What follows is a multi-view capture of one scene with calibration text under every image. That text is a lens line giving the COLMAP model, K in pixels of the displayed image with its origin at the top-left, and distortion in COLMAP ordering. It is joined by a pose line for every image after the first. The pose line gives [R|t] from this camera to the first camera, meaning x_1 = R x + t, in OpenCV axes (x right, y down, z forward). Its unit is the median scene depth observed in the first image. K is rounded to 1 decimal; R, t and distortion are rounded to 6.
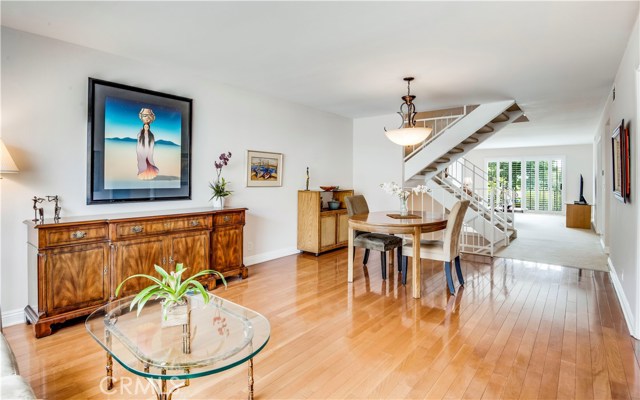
lens RADIAL K [[326.5, 0, 310.4], [0, 326.5, 178.7], [0, 0, 1]] dist [-0.024895, 0.000001]
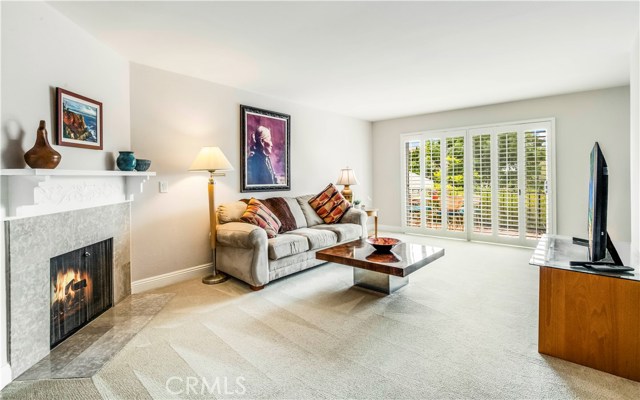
lens RADIAL K [[309.3, 0, 310.4], [0, 309.3, 183.3], [0, 0, 1]] dist [0.024560, -0.000745]
pose [[0.999662, -0.016302, -0.020261, 0.757539], [0.016789, 0.999569, 0.024083, 0.006117], [0.019860, -0.024415, 0.999505, 0.908382]]
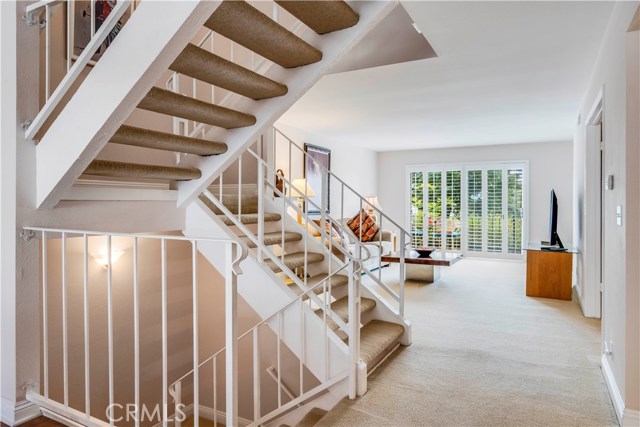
lens RADIAL K [[419.3, 0, 315.4], [0, 419.3, 209.1], [0, 0, 1]] dist [0.072078, -0.002278]
pose [[0.980555, -0.006398, 0.196142, 0.416929], [0.002436, 0.999788, 0.020437, 0.001718], [-0.196231, -0.019562, 0.980362, 0.497941]]
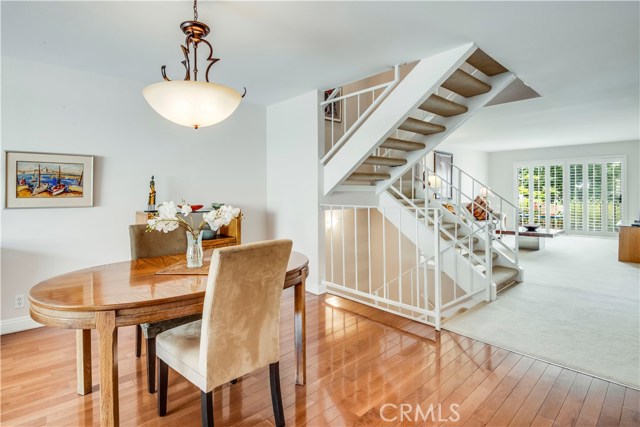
lens RADIAL K [[328.1, 0, 311.5], [0, 328.1, 196.5], [0, 0, 1]] dist [-0.016615, -0.002210]
pose [[0.990799, -0.010249, -0.134952, 0.314881], [0.012507, 0.999795, 0.015898, -0.000546], [0.134761, -0.017439, 0.990725, 0.308918]]
